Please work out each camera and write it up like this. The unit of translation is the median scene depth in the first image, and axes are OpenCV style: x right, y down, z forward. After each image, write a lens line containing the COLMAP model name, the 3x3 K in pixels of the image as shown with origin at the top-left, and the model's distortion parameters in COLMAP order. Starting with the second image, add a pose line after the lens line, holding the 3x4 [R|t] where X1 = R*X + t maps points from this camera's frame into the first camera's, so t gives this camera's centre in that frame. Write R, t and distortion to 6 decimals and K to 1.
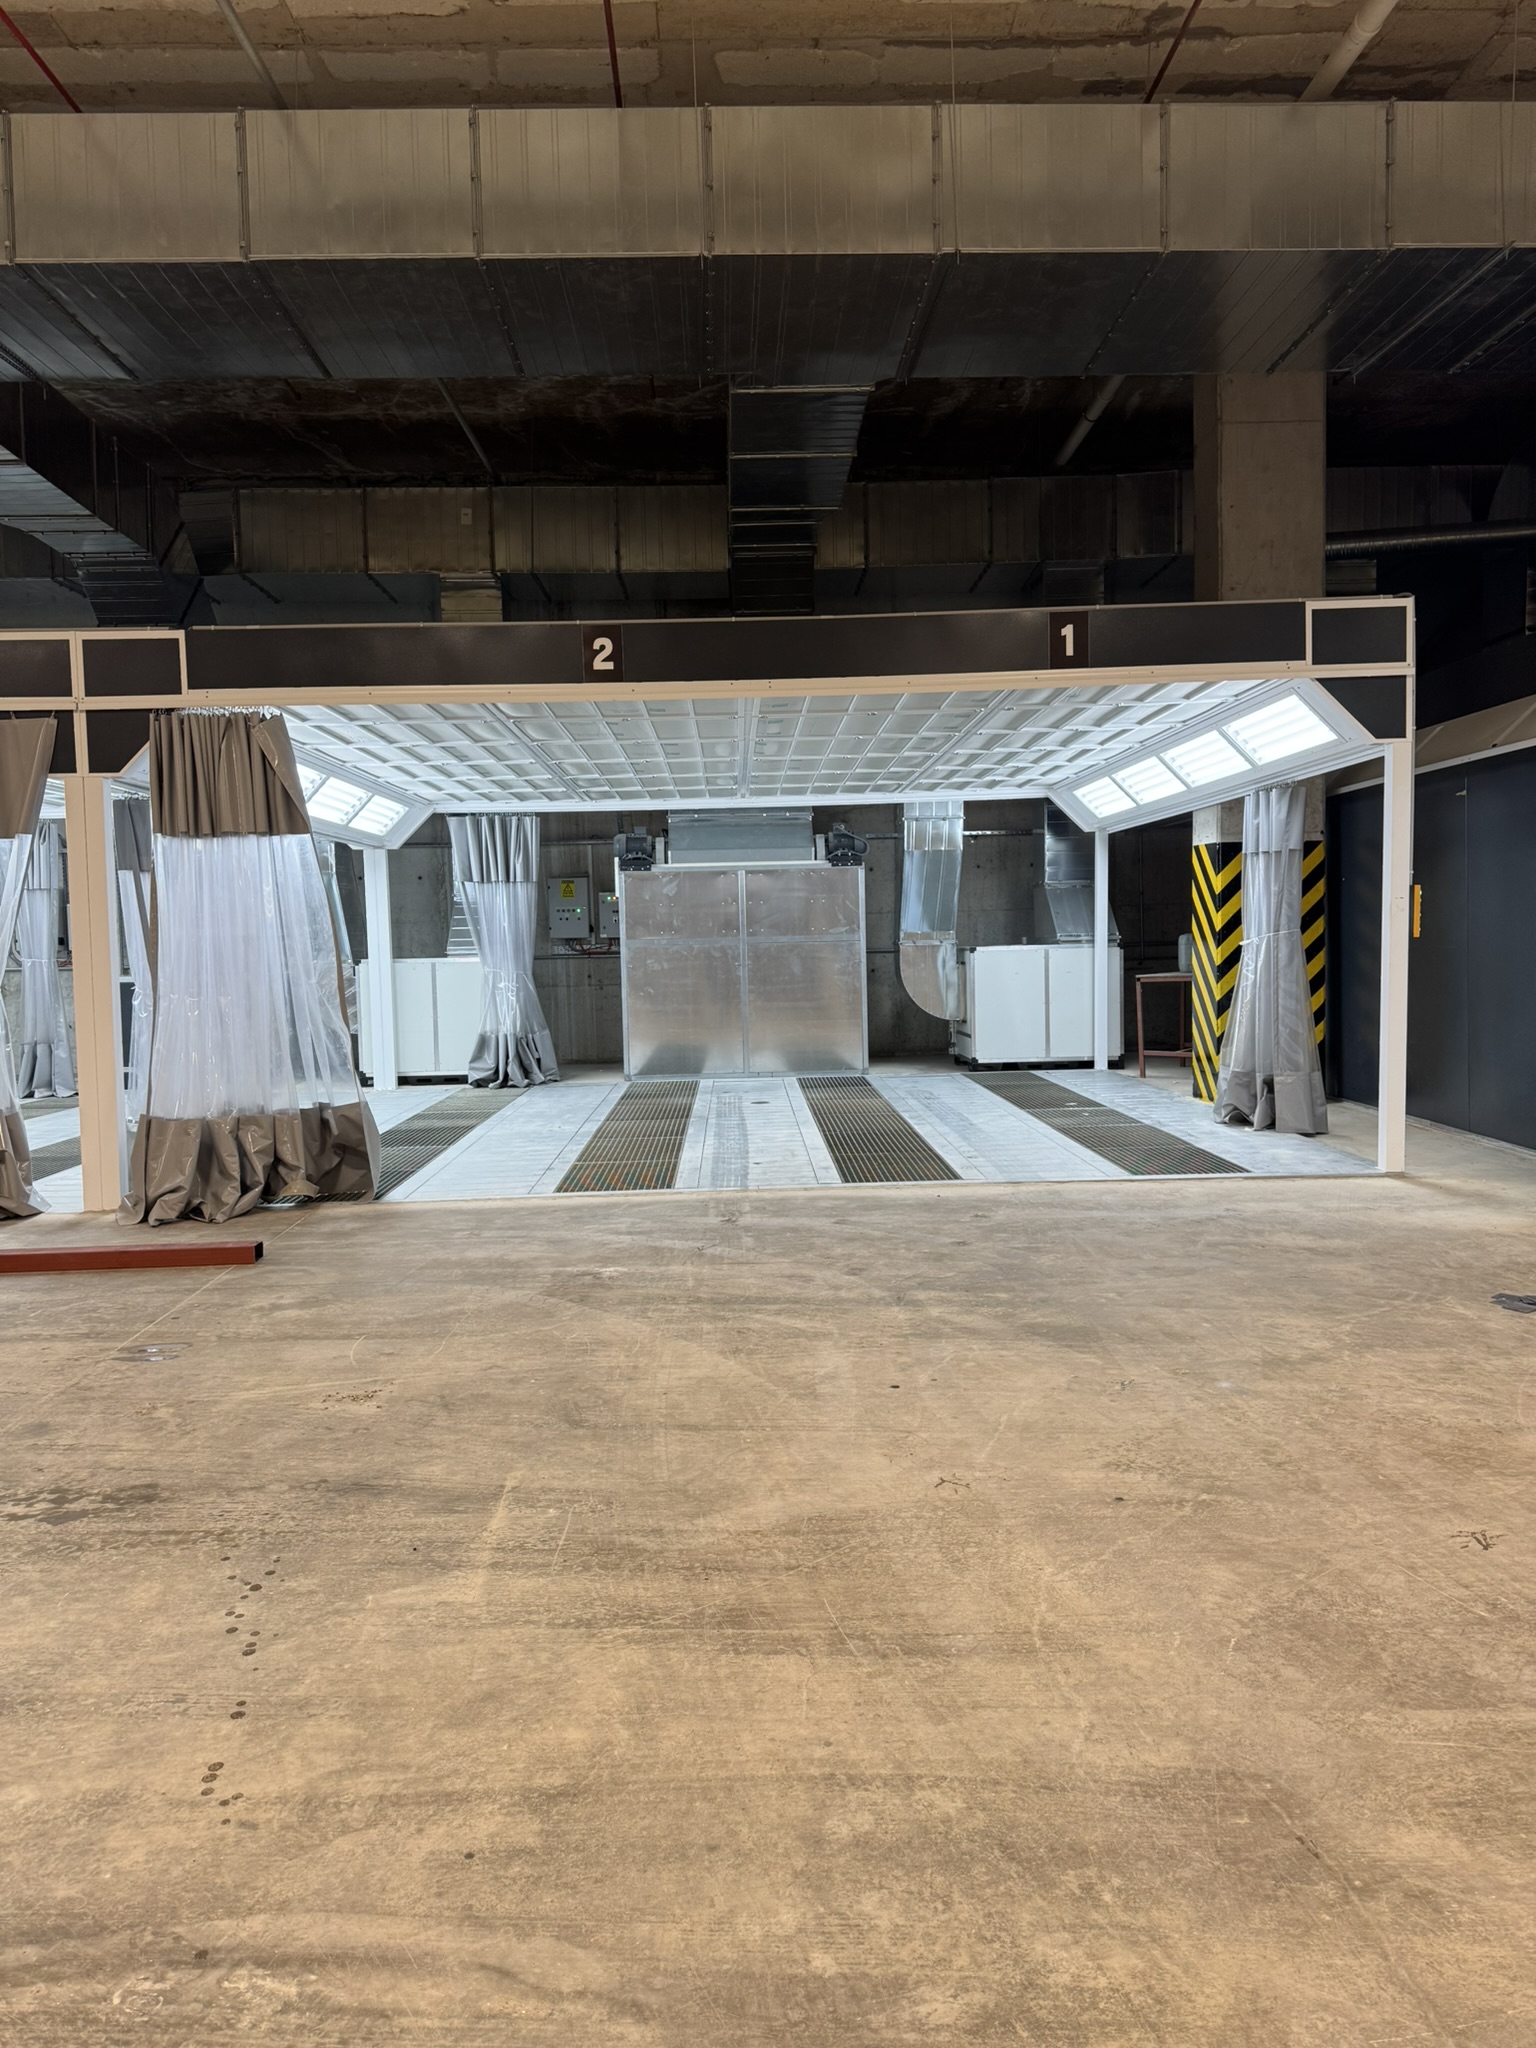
lens RADIAL K [[1435.8, 0, 761.9], [0, 1435.8, 1036.5], [0, 0, 1]] dist [0.041070, -0.041823]
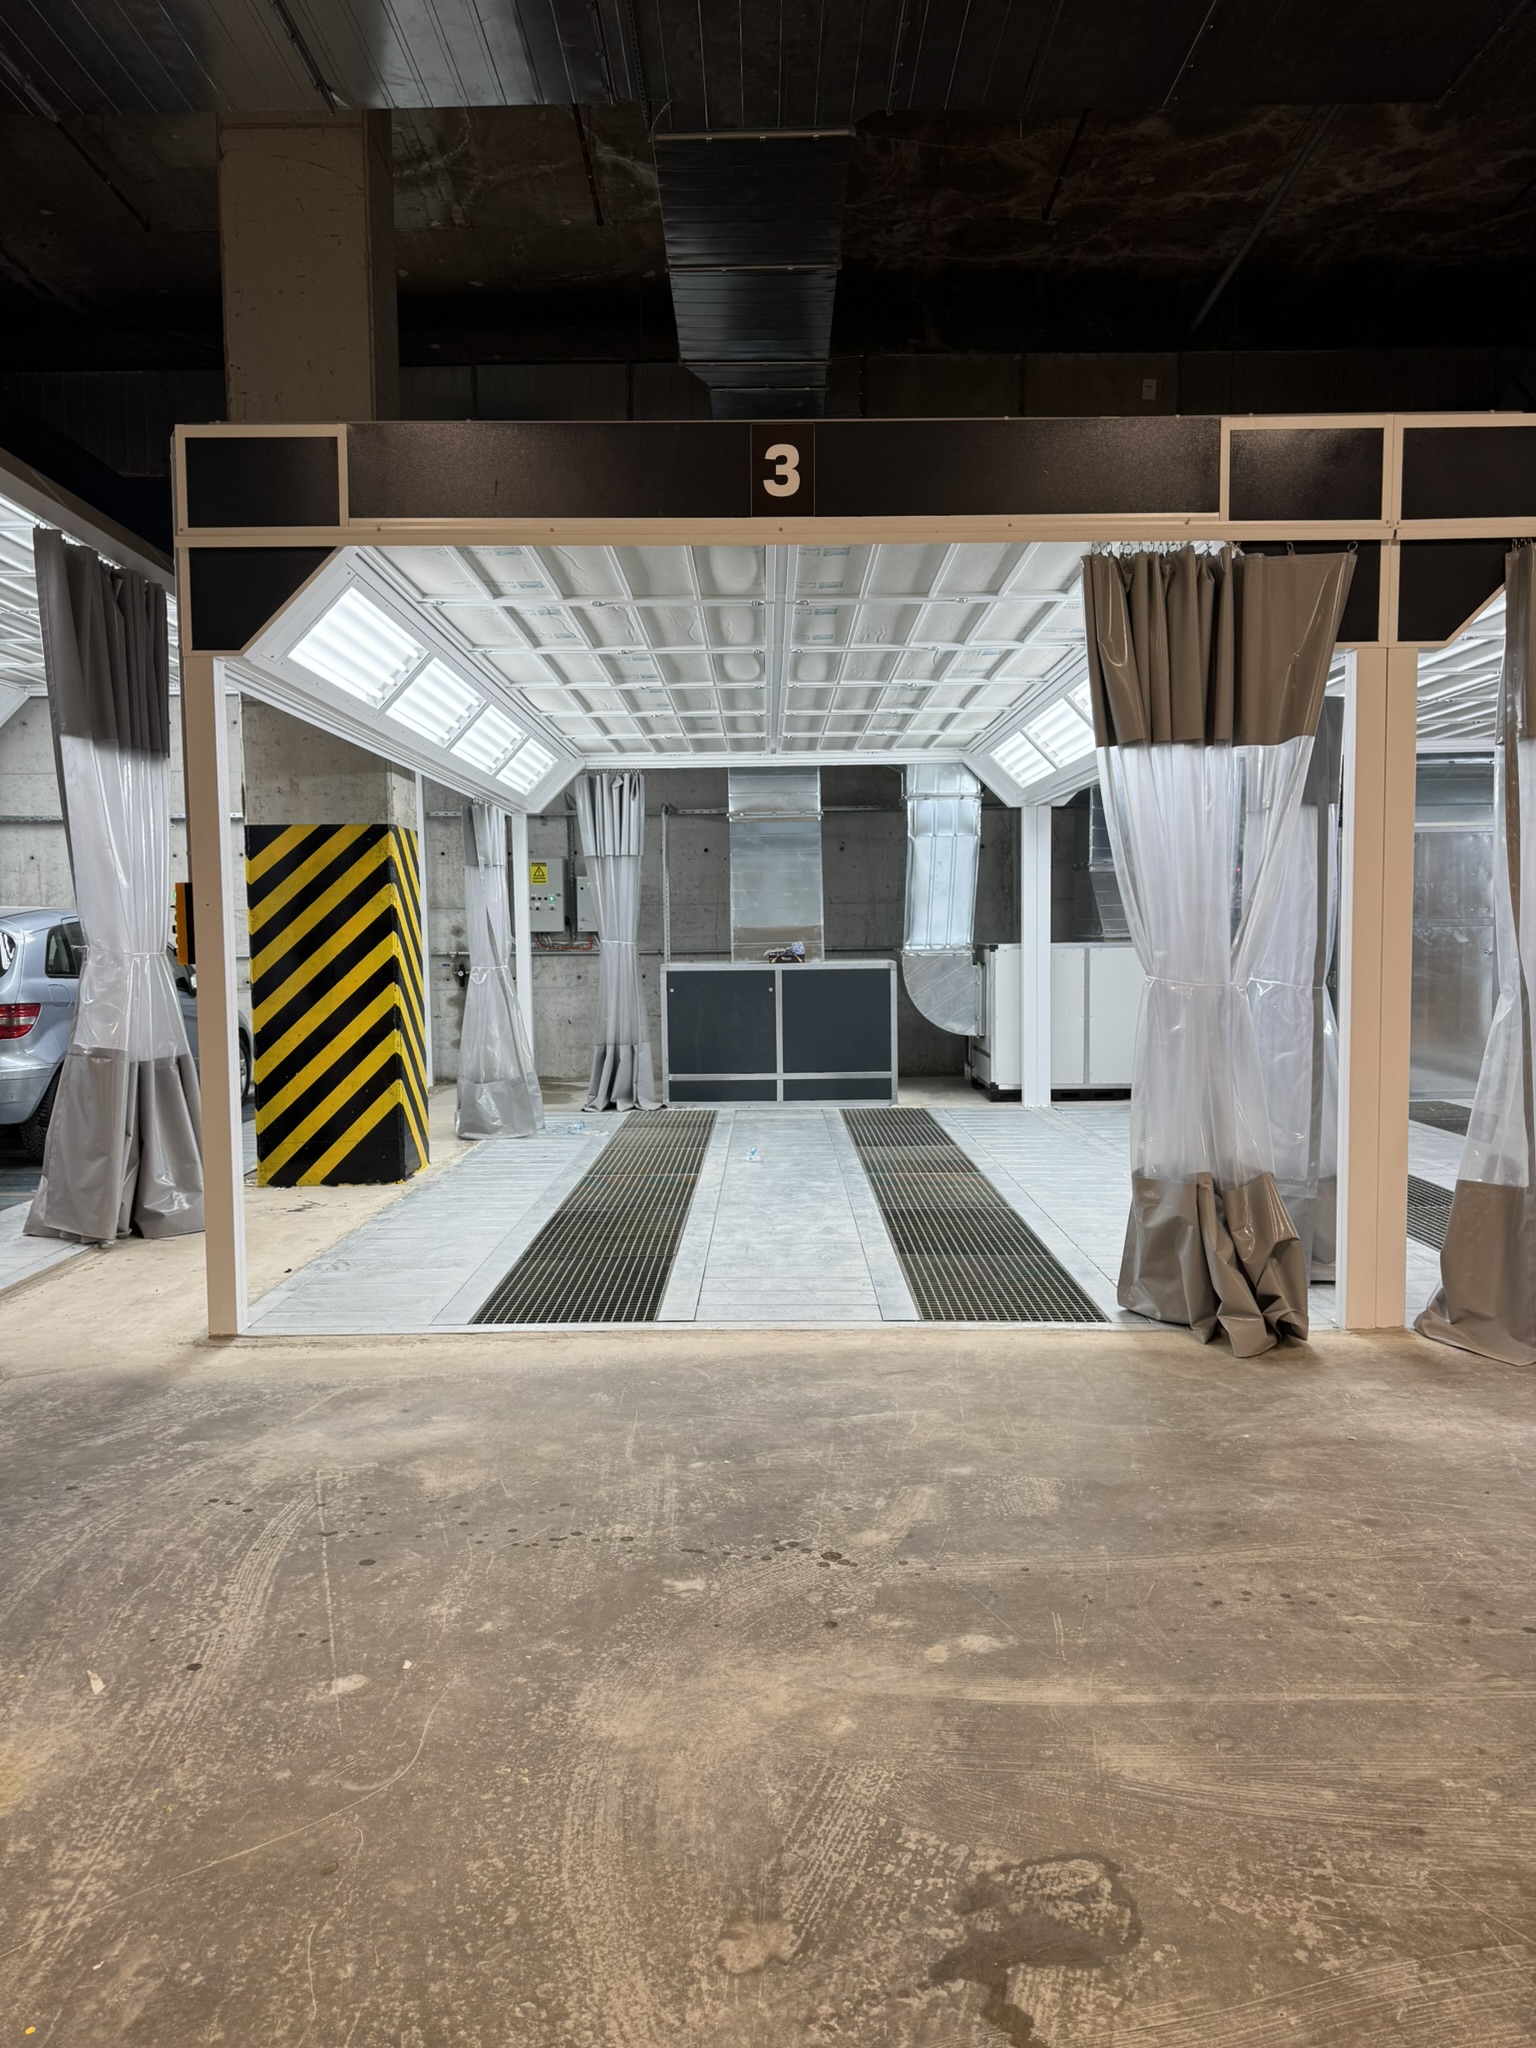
lens RADIAL K [[1435.8, 0, 764.0], [0, 1435.8, 1035.2], [0, 0, 1]] dist [0.041070, -0.041823]
pose [[0.999695, 0.013189, -0.020878, -0.399263], [-0.013093, 0.999903, 0.004698, -0.004307], [0.020938, -0.004423, 0.999771, 0.195802]]
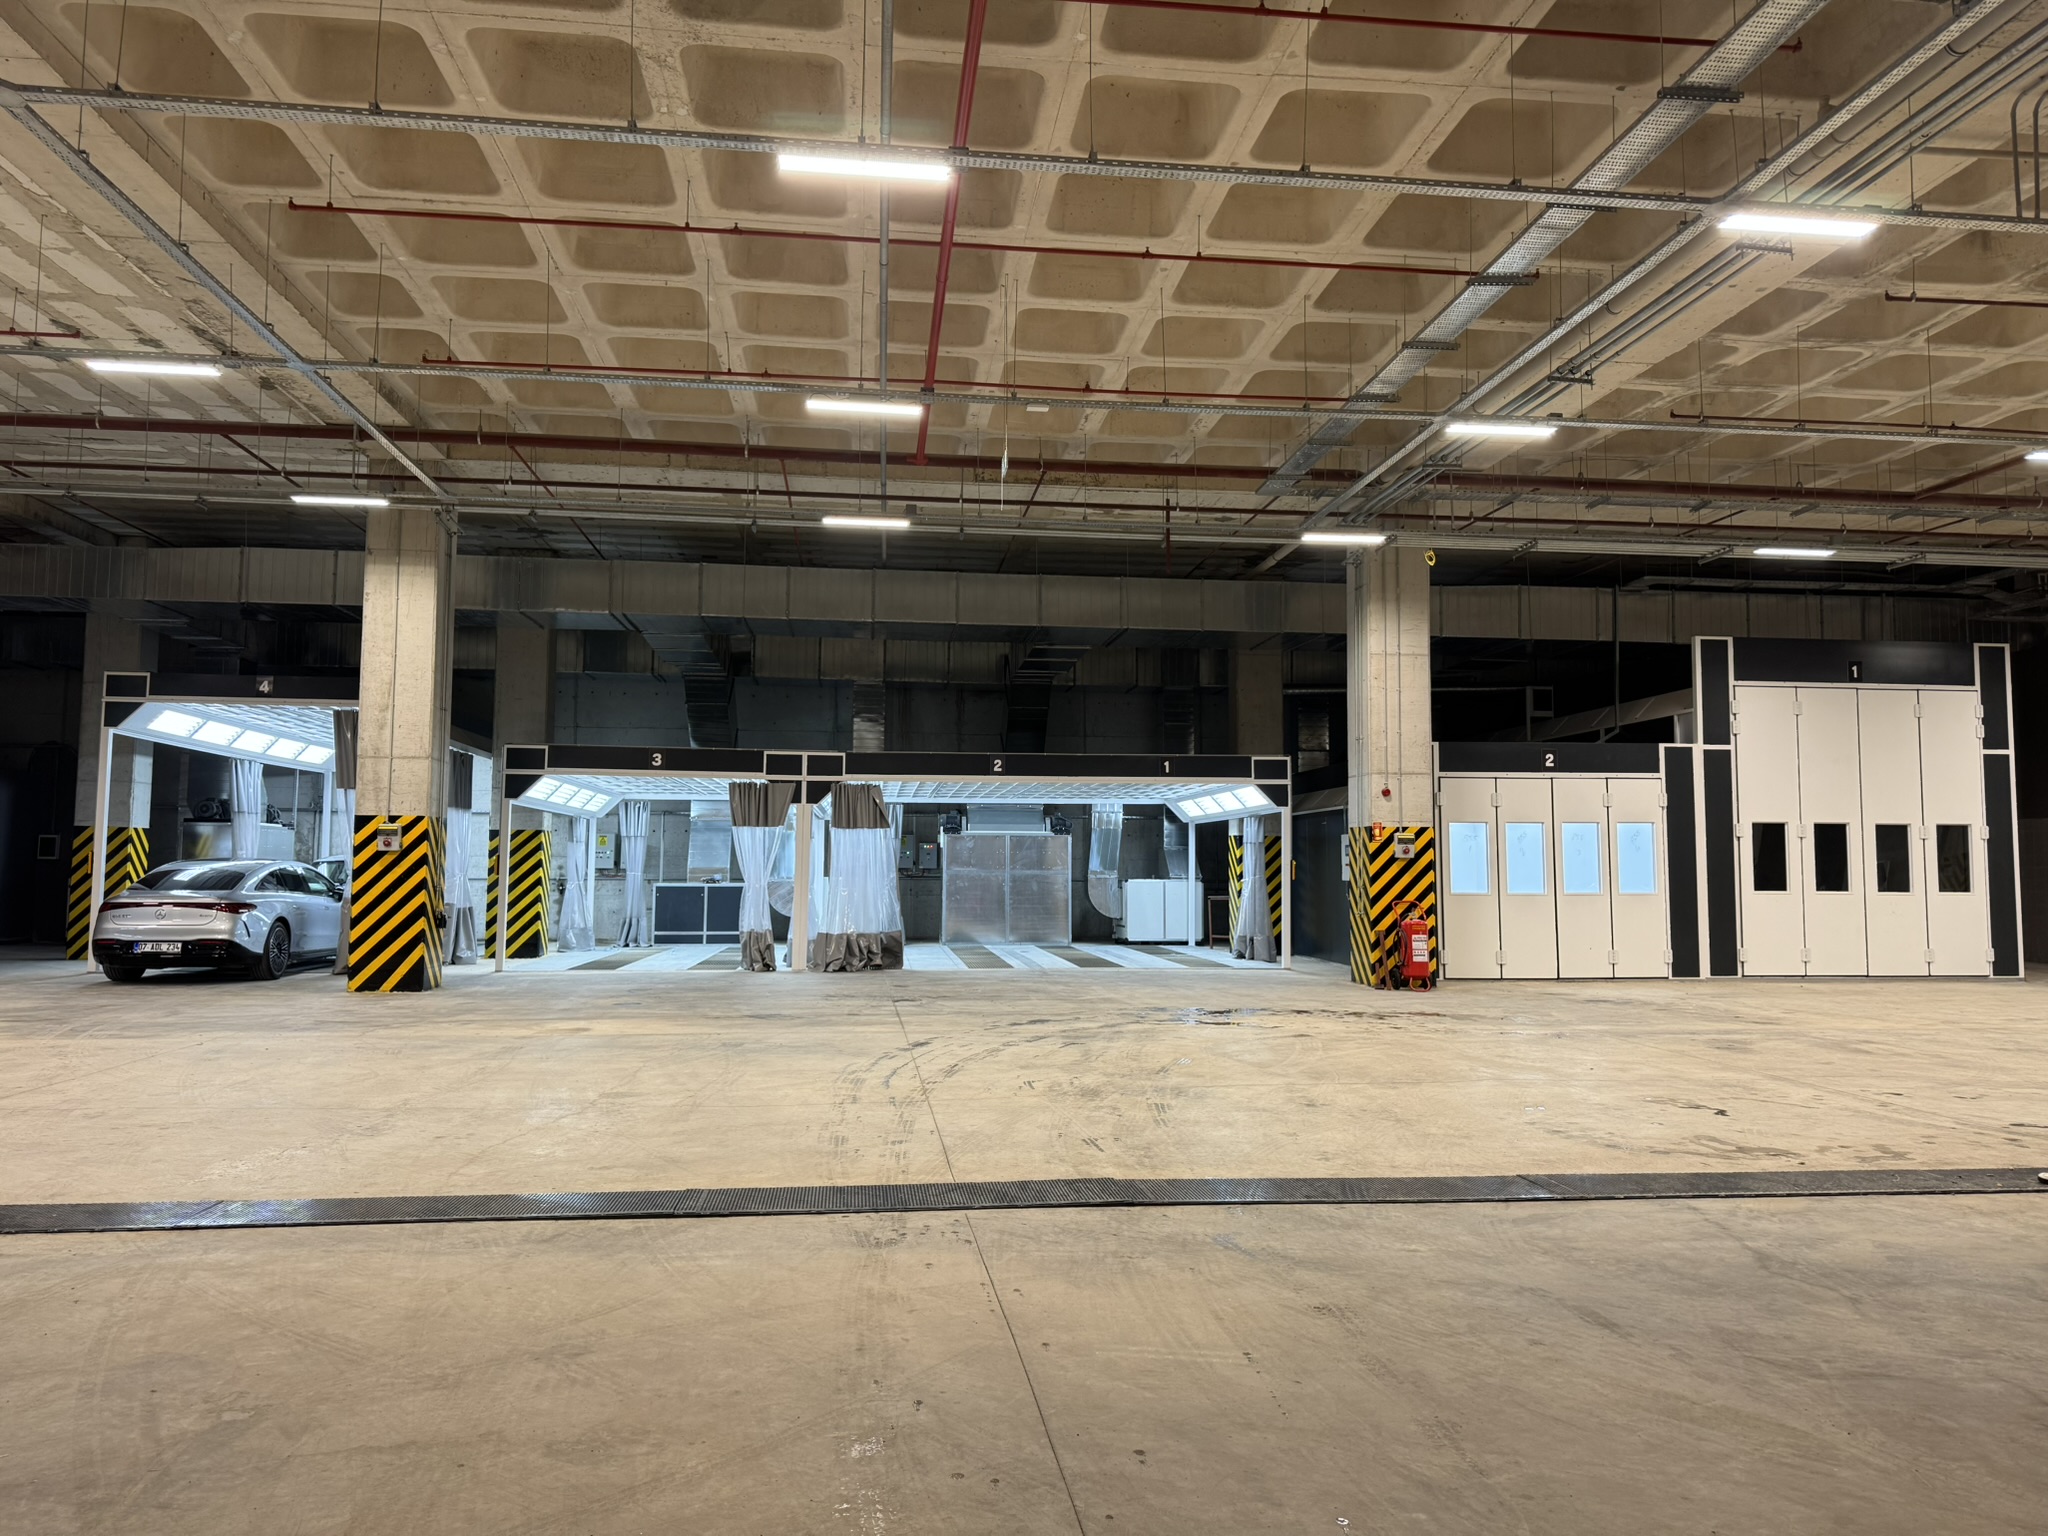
lens RADIAL K [[1435.8, 0, 1067.0], [0, 1435.8, 749.3], [0, 0, 1]] dist [0.041070, -0.041823]
pose [[0.992823, 0.039296, 0.112957, -0.159218], [-0.021652, 0.987929, -0.153386, 0.063774], [-0.117621, 0.149839, 0.981689, -0.921675]]
